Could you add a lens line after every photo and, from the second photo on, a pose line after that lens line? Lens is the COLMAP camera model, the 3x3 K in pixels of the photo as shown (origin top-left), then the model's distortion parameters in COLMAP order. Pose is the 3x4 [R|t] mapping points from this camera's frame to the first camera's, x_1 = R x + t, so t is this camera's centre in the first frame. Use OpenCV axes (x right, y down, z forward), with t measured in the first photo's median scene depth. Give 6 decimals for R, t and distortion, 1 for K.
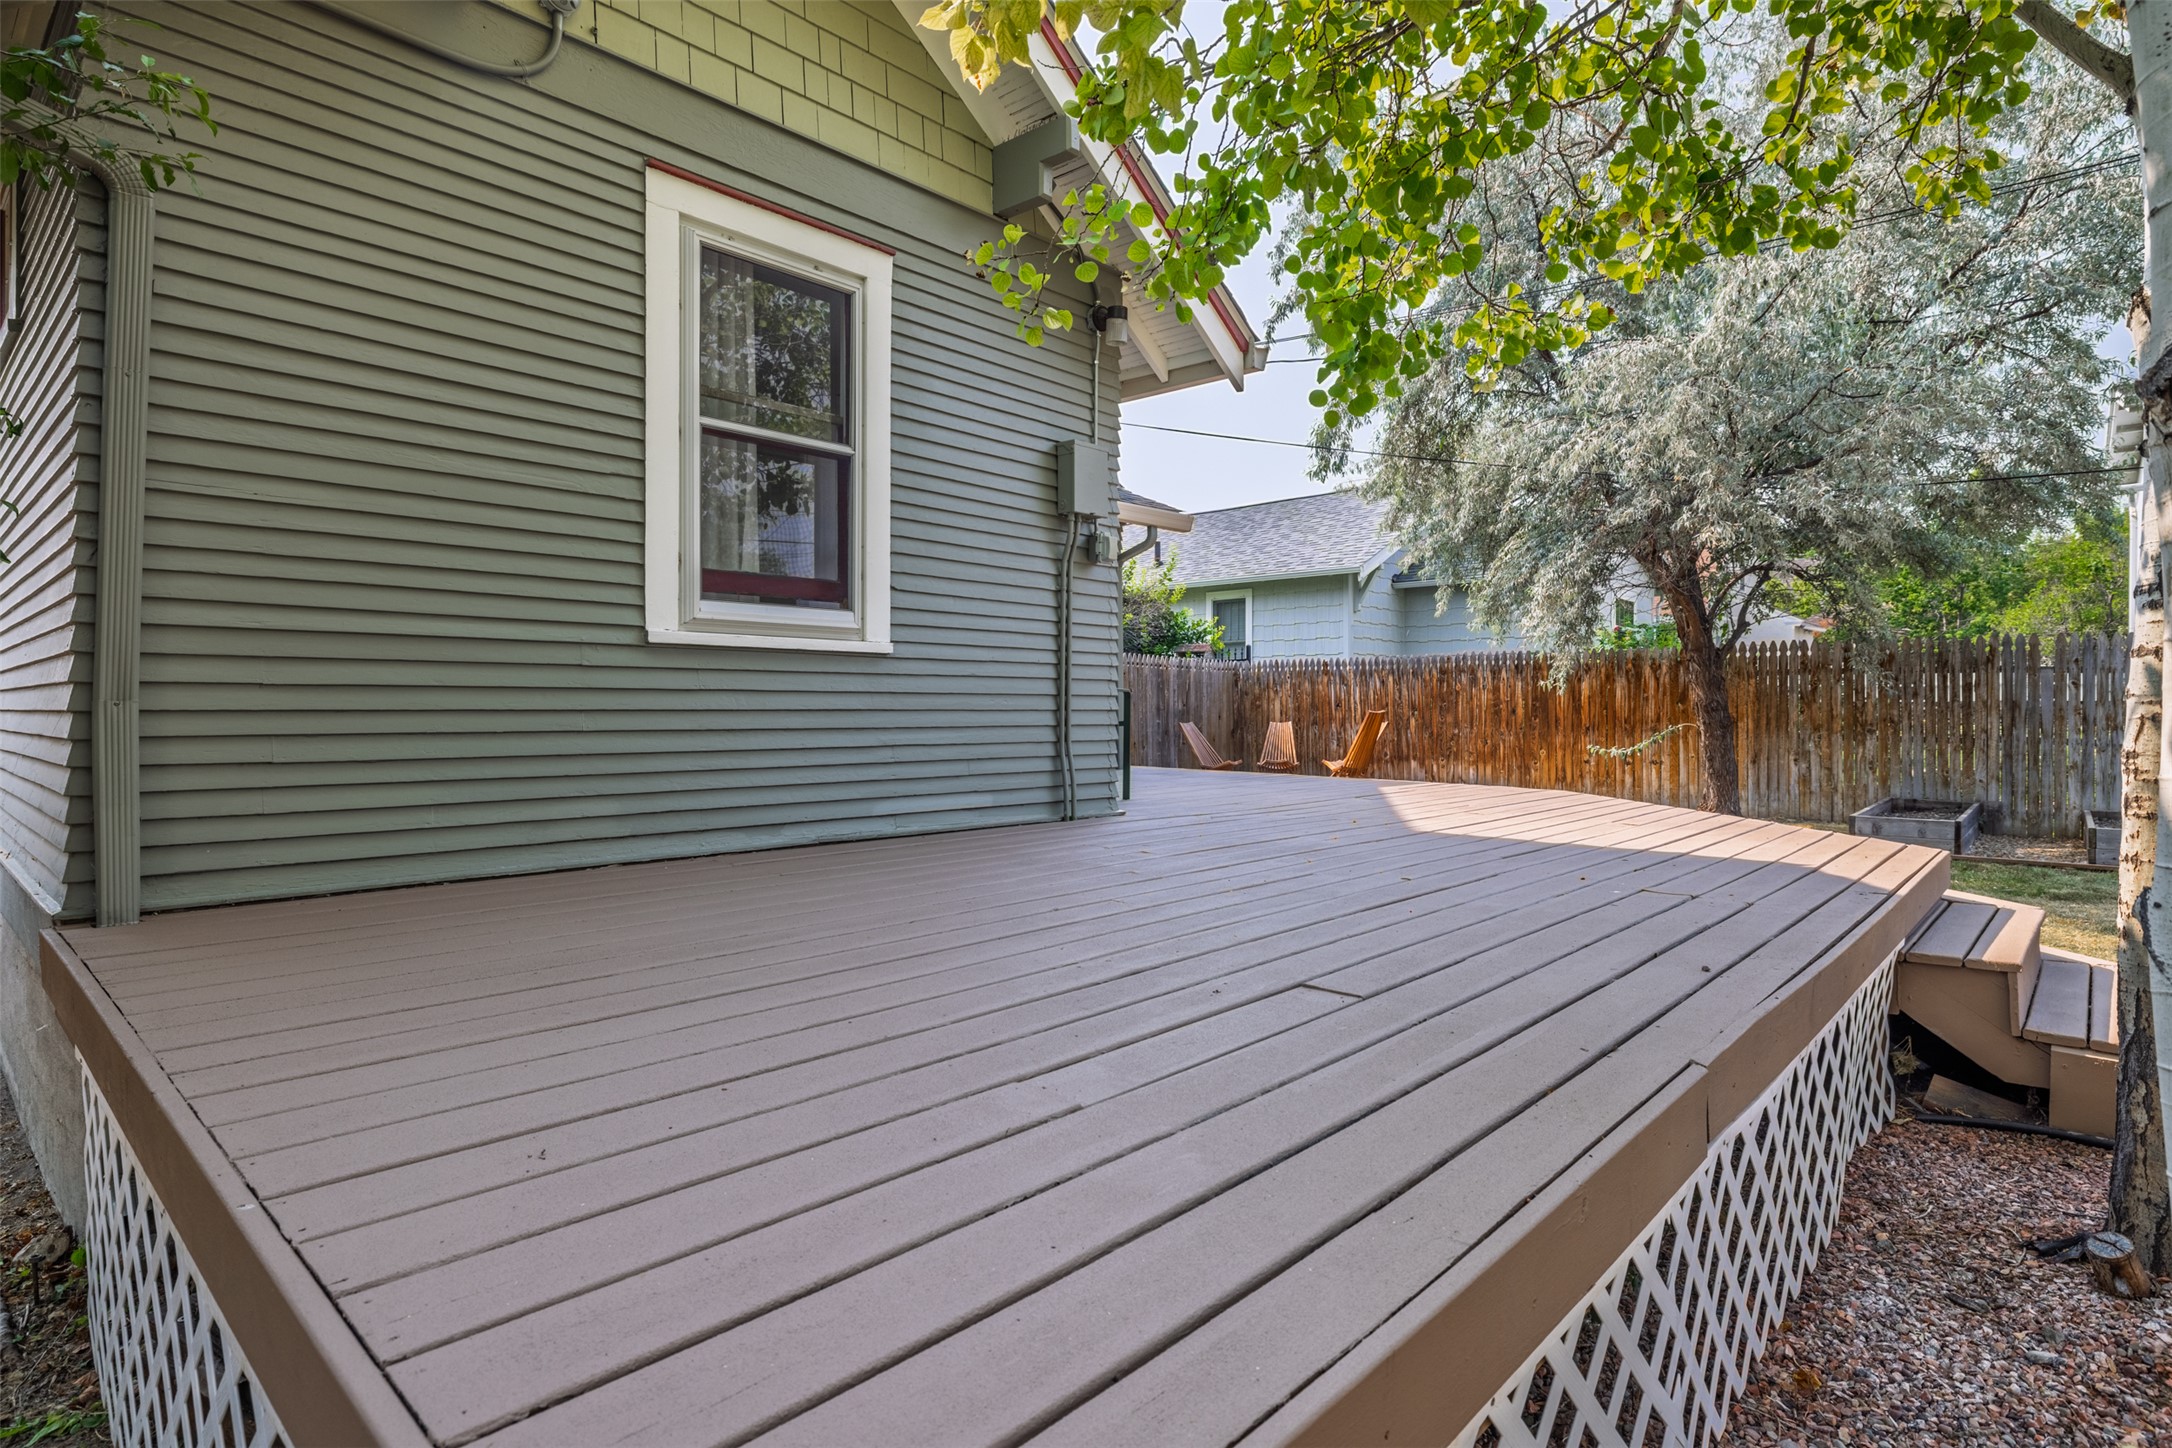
lens RADIAL K [[1110.5, 0, 1096.2], [0, 1110.5, 712.6], [0, 0, 1]] dist [-0.001182, 0.000200]
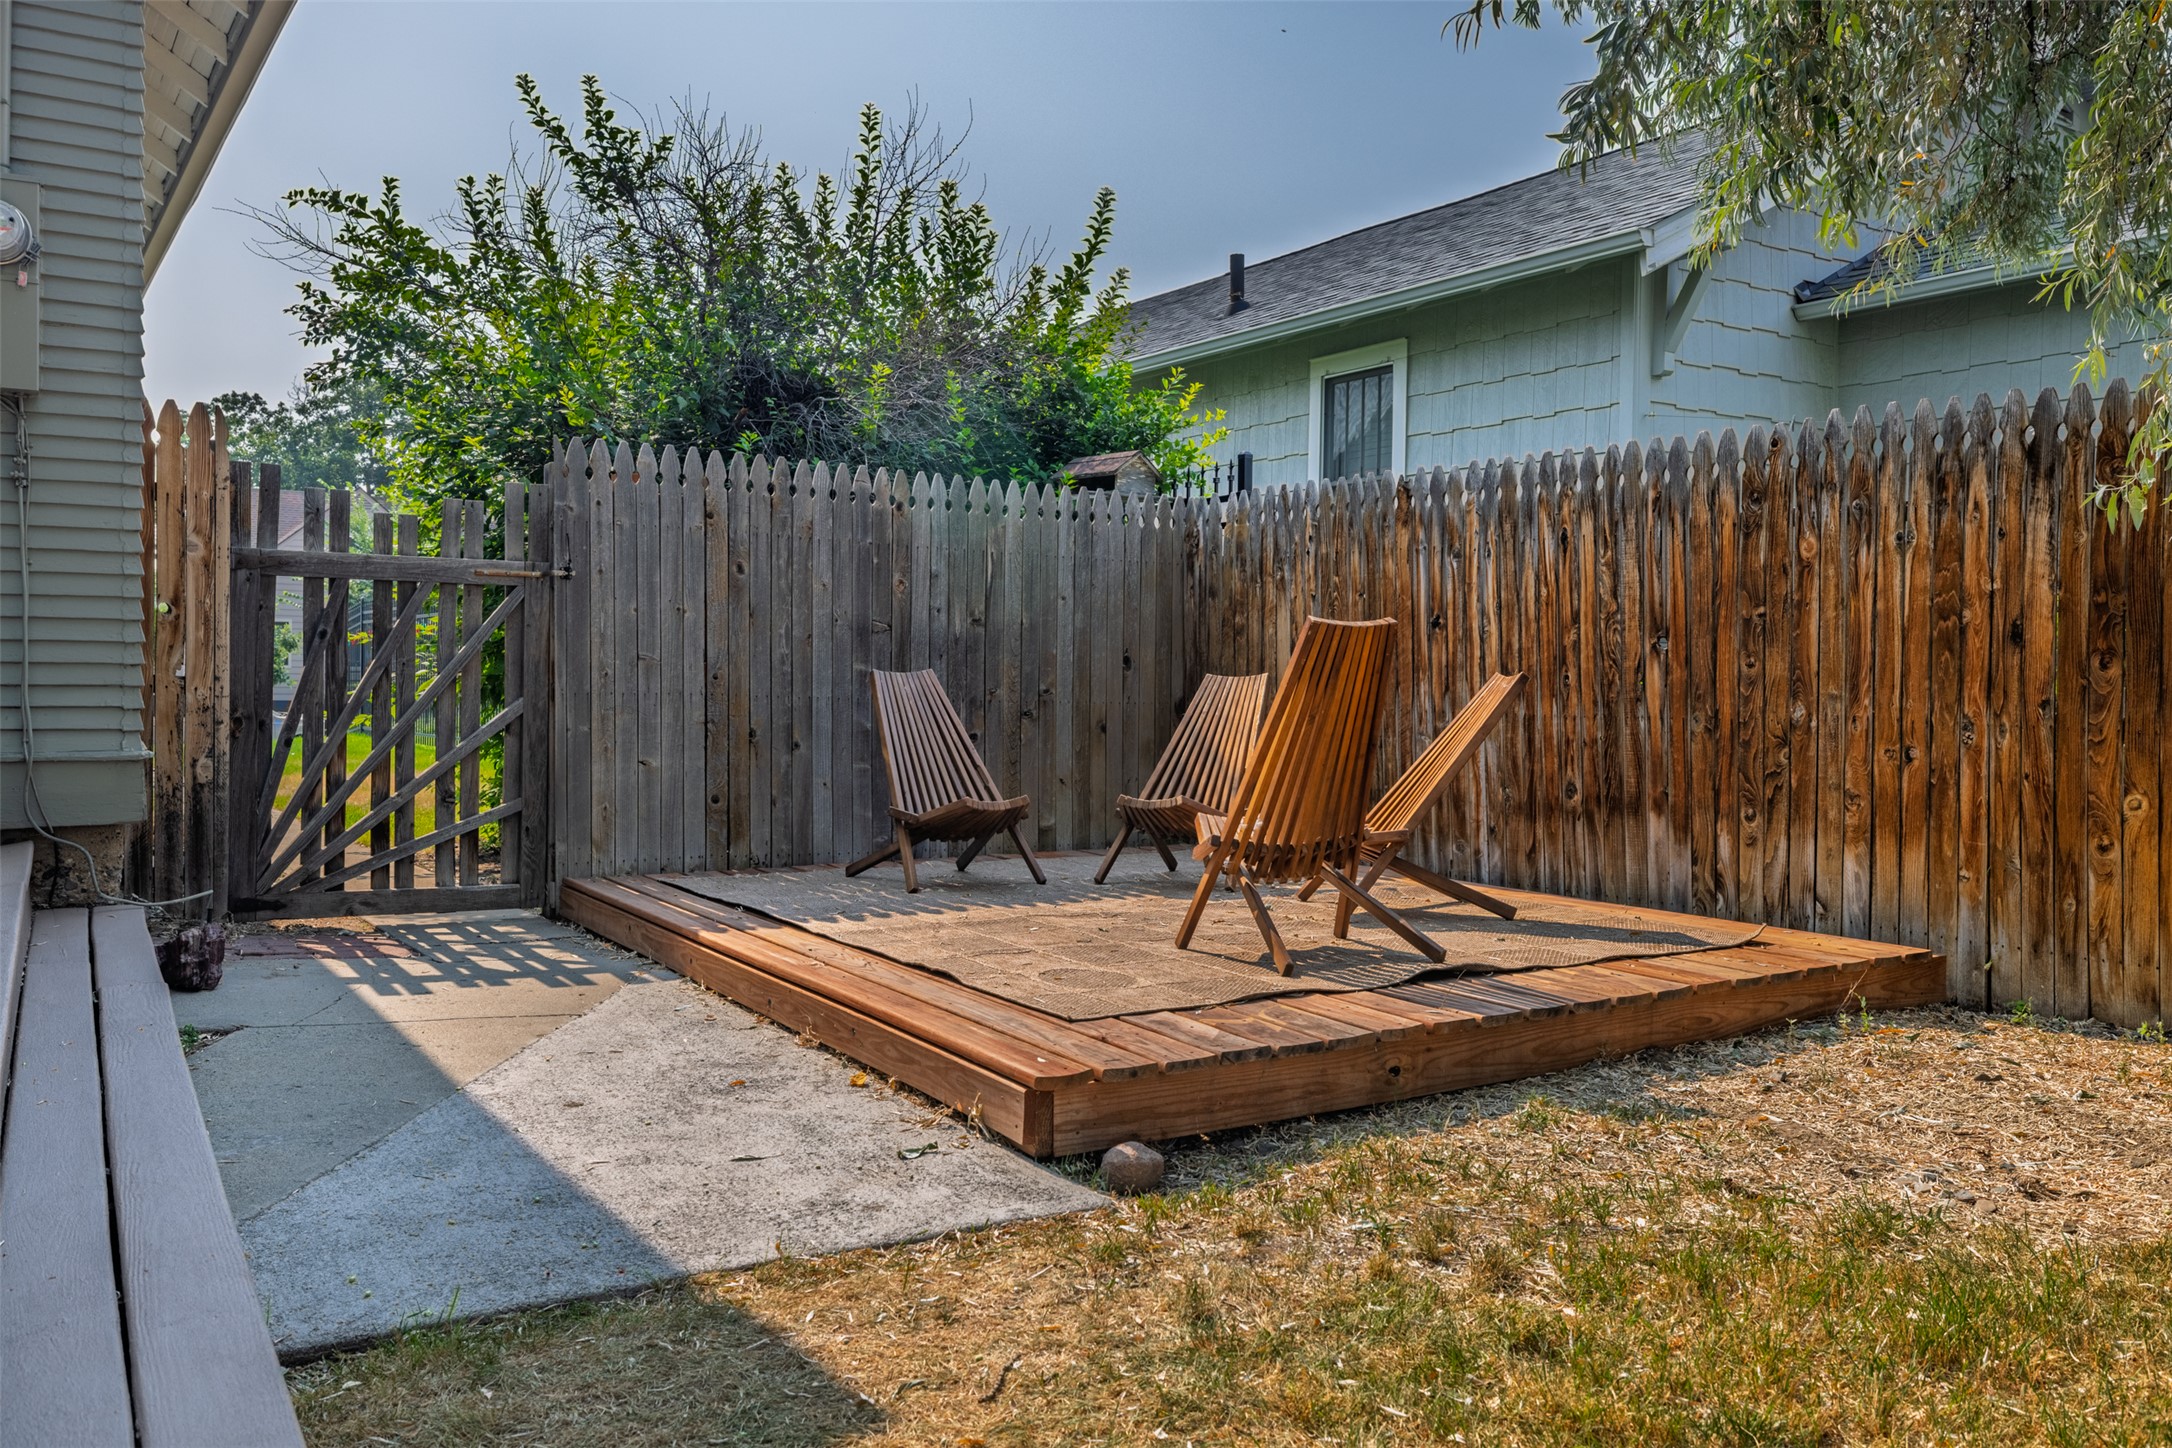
lens RADIAL K [[1665.2, 0, 1089.6], [0, 1665.2, 707.5], [0, 0, 1]] dist [-0.036255, 0.000498]
pose [[0.961876, 0.009771, -0.273310, 0.305913], [-0.004309, 0.999779, 0.020576, 0.009234], [0.273451, -0.018614, 0.961706, 0.651523]]
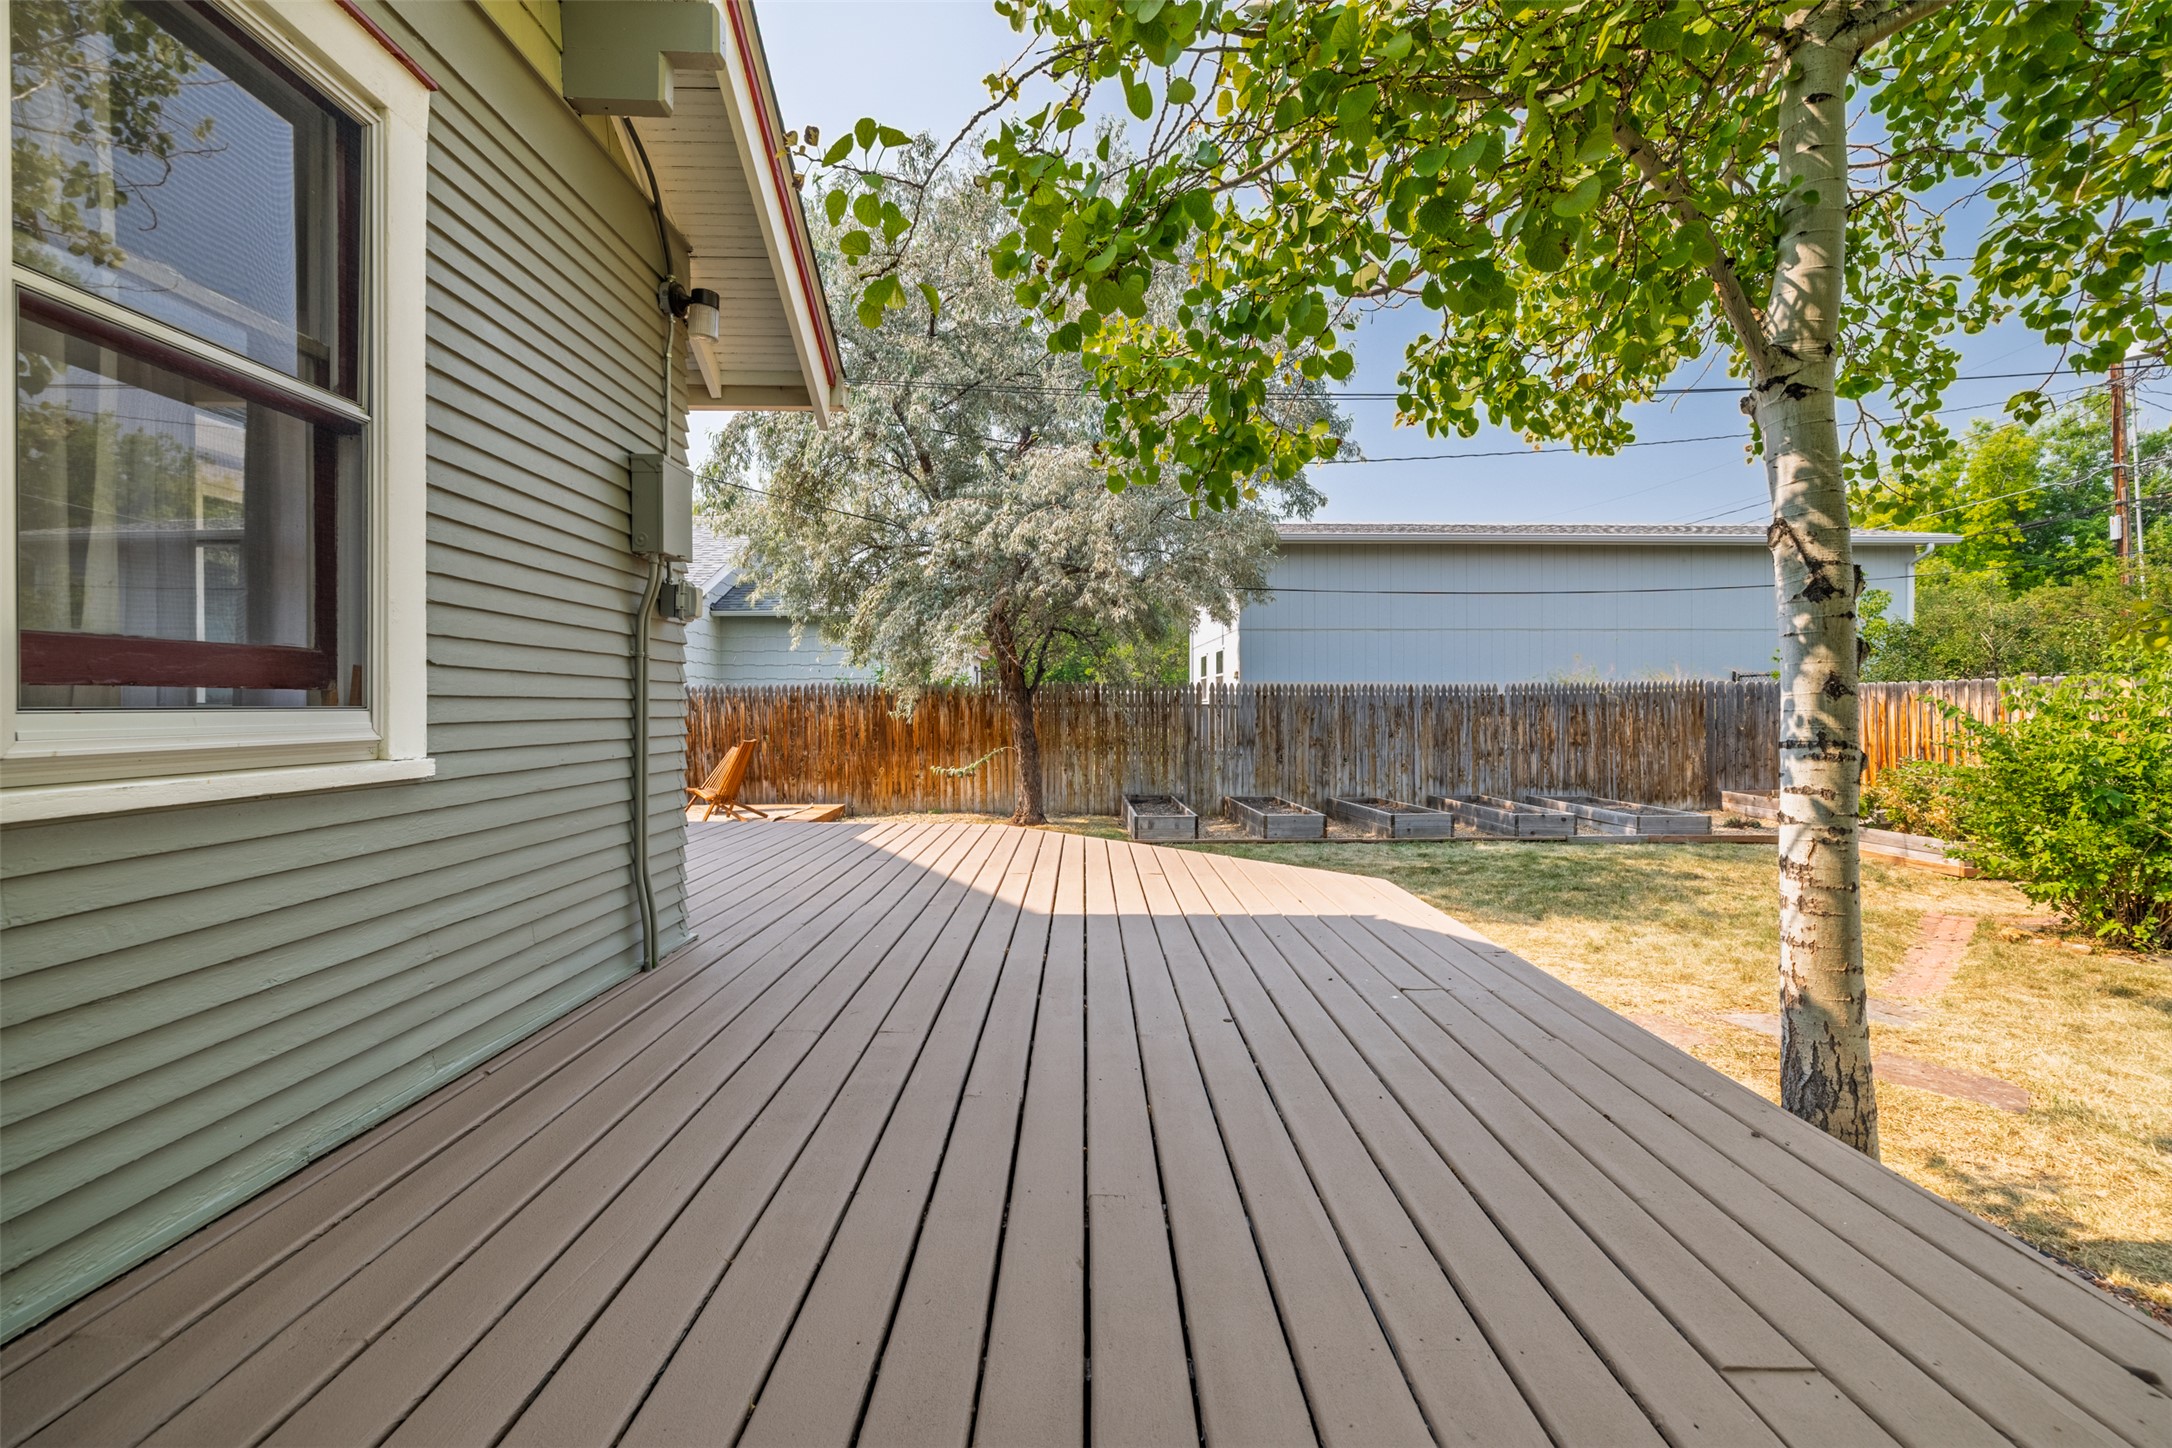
lens RADIAL K [[905.4, 0, 1081.4], [0, 905.4, 711.8], [0, 0, 1]] dist [-0.003282, 0.000347]
pose [[0.743209, -0.007305, 0.669020, -0.090523], [0.005112, 0.999973, 0.005241, -0.032105], [-0.669040, -0.000475, 0.743226, 0.153912]]
